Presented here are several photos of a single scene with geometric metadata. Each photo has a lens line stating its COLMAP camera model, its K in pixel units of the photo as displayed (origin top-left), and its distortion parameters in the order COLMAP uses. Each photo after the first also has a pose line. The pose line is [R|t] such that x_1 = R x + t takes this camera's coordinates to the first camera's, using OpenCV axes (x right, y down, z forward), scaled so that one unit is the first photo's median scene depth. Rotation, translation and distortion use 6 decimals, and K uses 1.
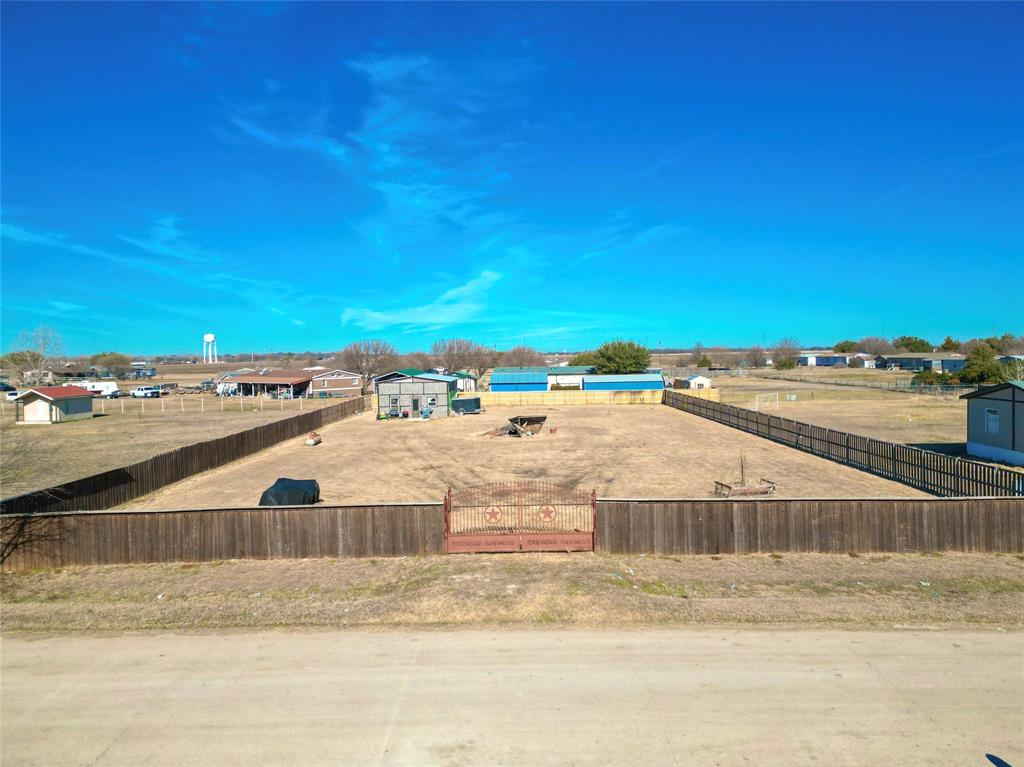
lens RADIAL K [[729.5, 0, 512.9], [0, 729.5, 359.2], [0, 0, 1]] dist [0.071575, -0.061256]
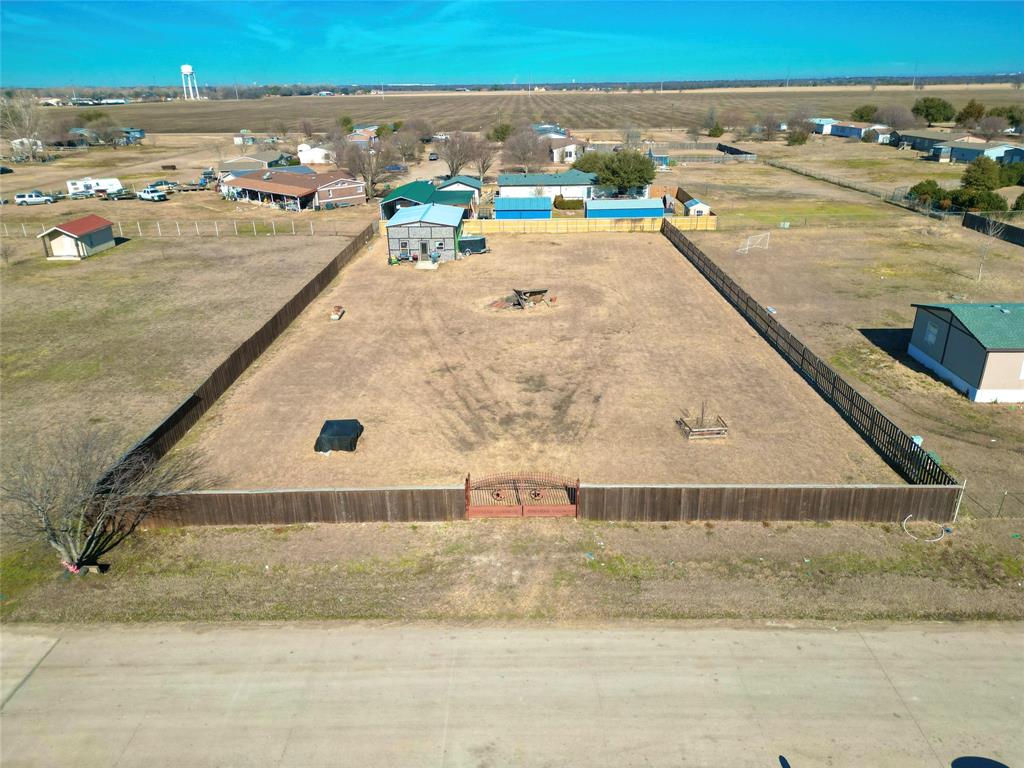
lens RADIAL K [[729.5, 0, 521.1], [0, 729.5, 373.9], [0, 0, 1]] dist [0.071575, -0.061256]
pose [[0.999984, -0.000386, 0.005729, 0.000313], [-0.001705, 0.932829, 0.360316, -0.471558], [-0.005484, -0.360320, 0.932813, -0.161556]]
